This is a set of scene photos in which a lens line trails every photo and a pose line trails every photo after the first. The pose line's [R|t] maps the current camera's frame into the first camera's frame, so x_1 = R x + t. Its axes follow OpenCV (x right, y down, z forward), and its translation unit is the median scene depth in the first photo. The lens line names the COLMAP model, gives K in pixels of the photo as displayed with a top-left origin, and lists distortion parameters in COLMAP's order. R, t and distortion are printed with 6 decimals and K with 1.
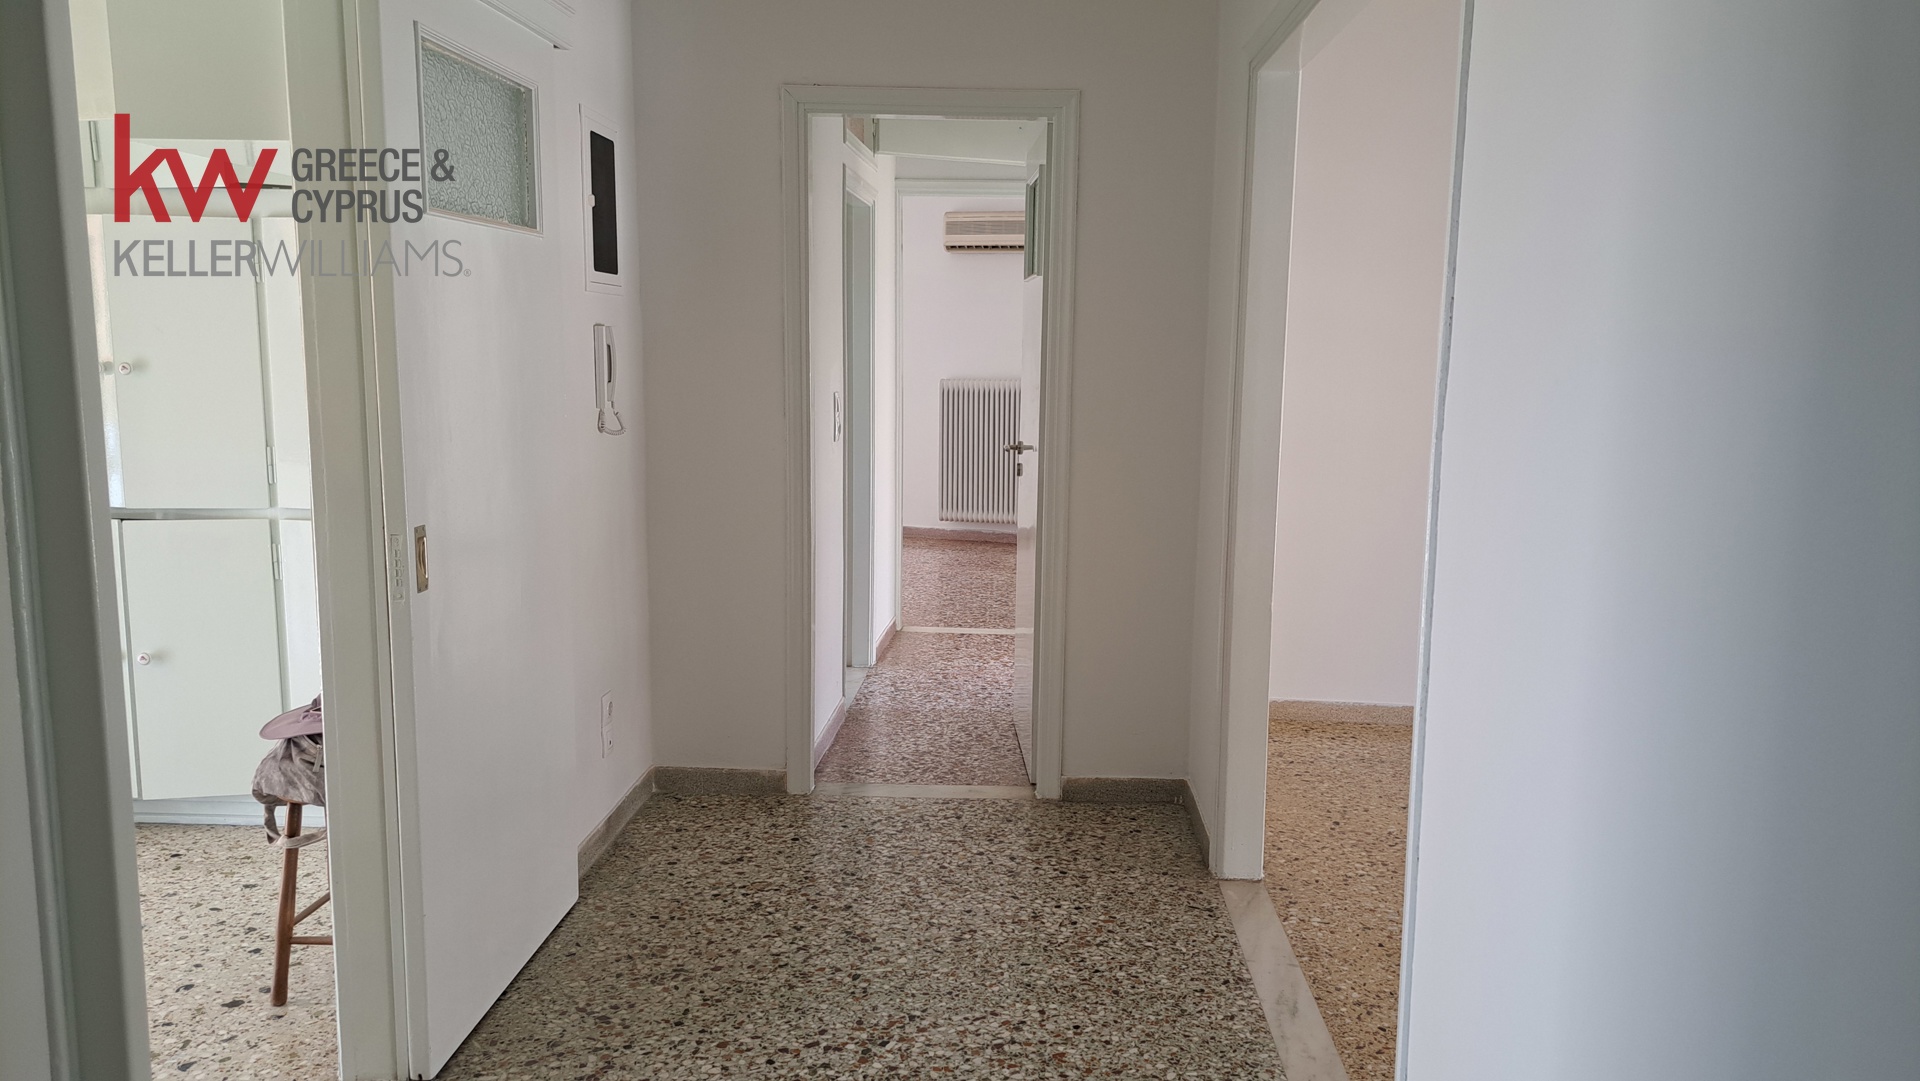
lens RADIAL K [[1398.9, 0, 960.0], [0, 1398.9, 540.5], [0, 0, 1]] dist [0.033245, -0.008583]
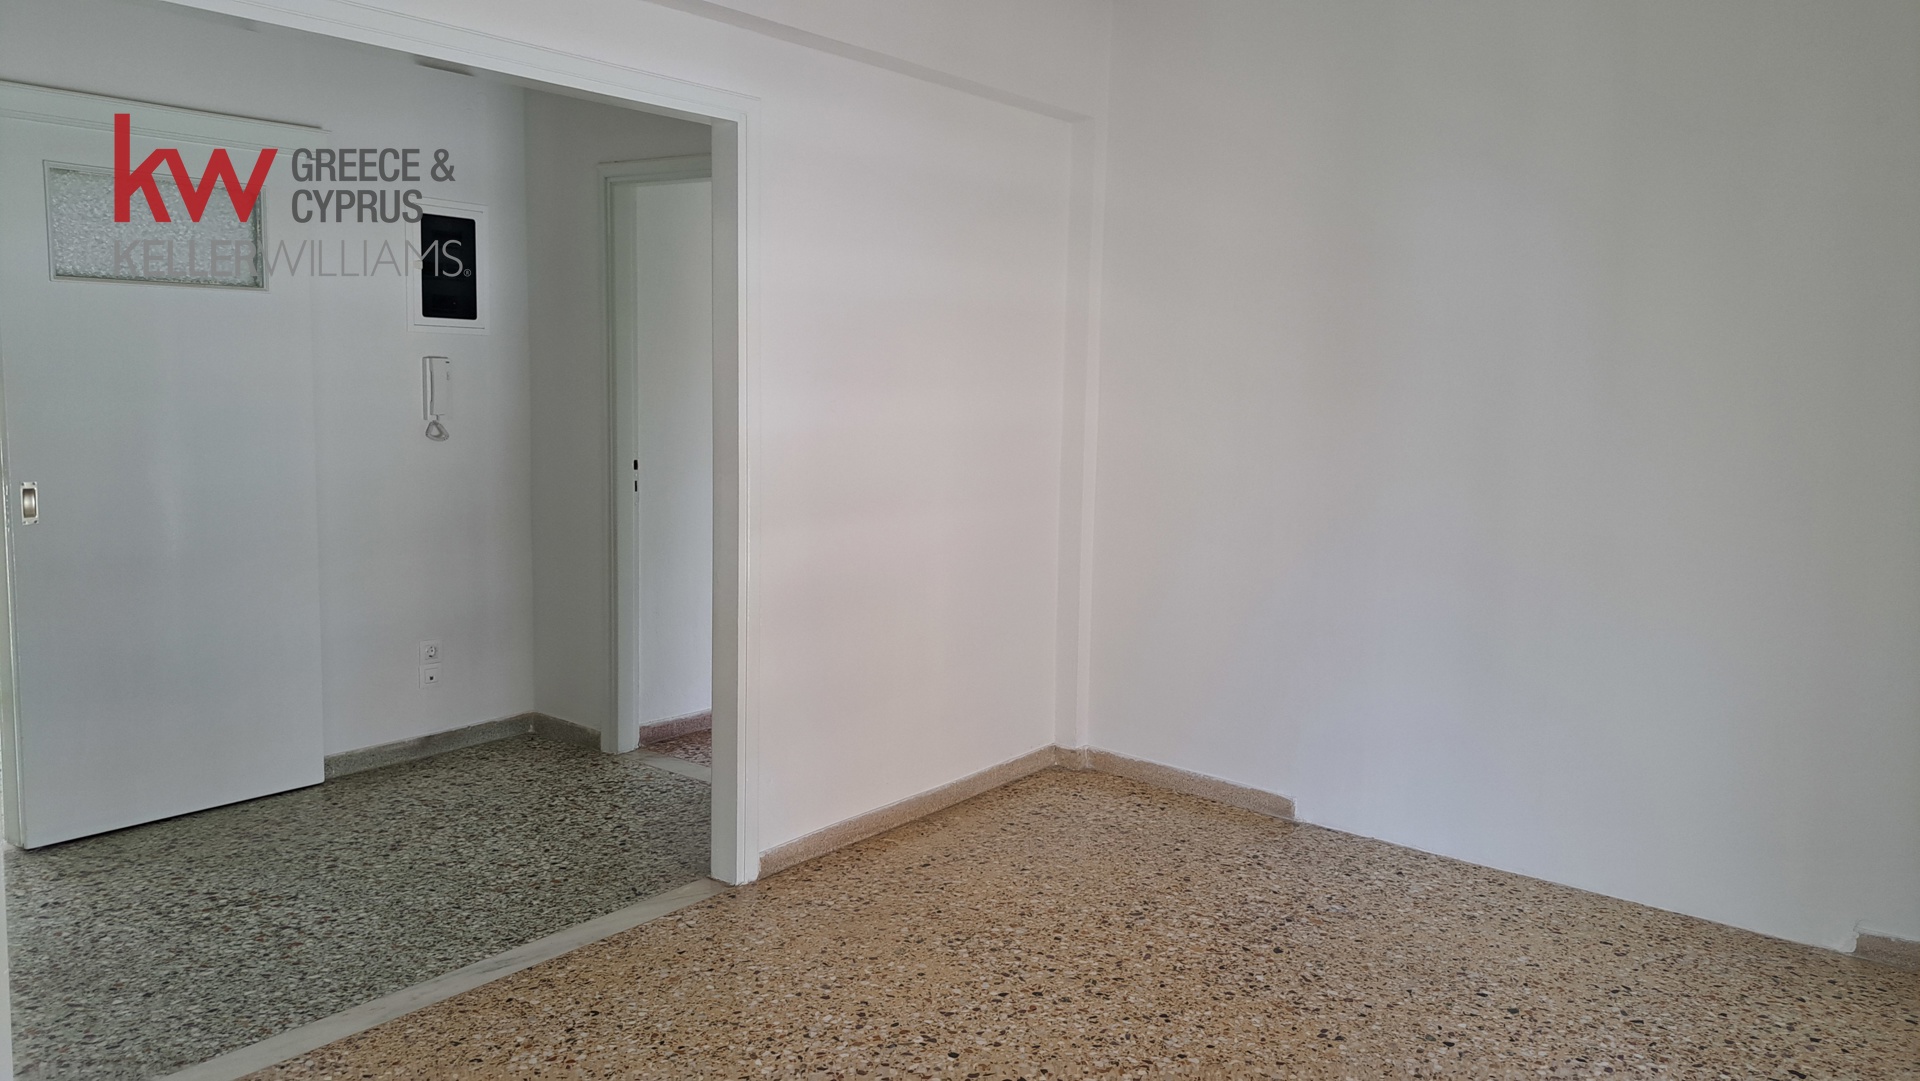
lens RADIAL K [[1398.9, 0, 960.0], [0, 1398.9, 540.5], [0, 0, 1]] dist [0.033245, -0.008583]
pose [[0.801686, 0.073184, -0.593248, 1.001503], [-0.089102, 0.996019, 0.002462, -0.033329], [0.591067, 0.050885, 0.805016, 0.262780]]
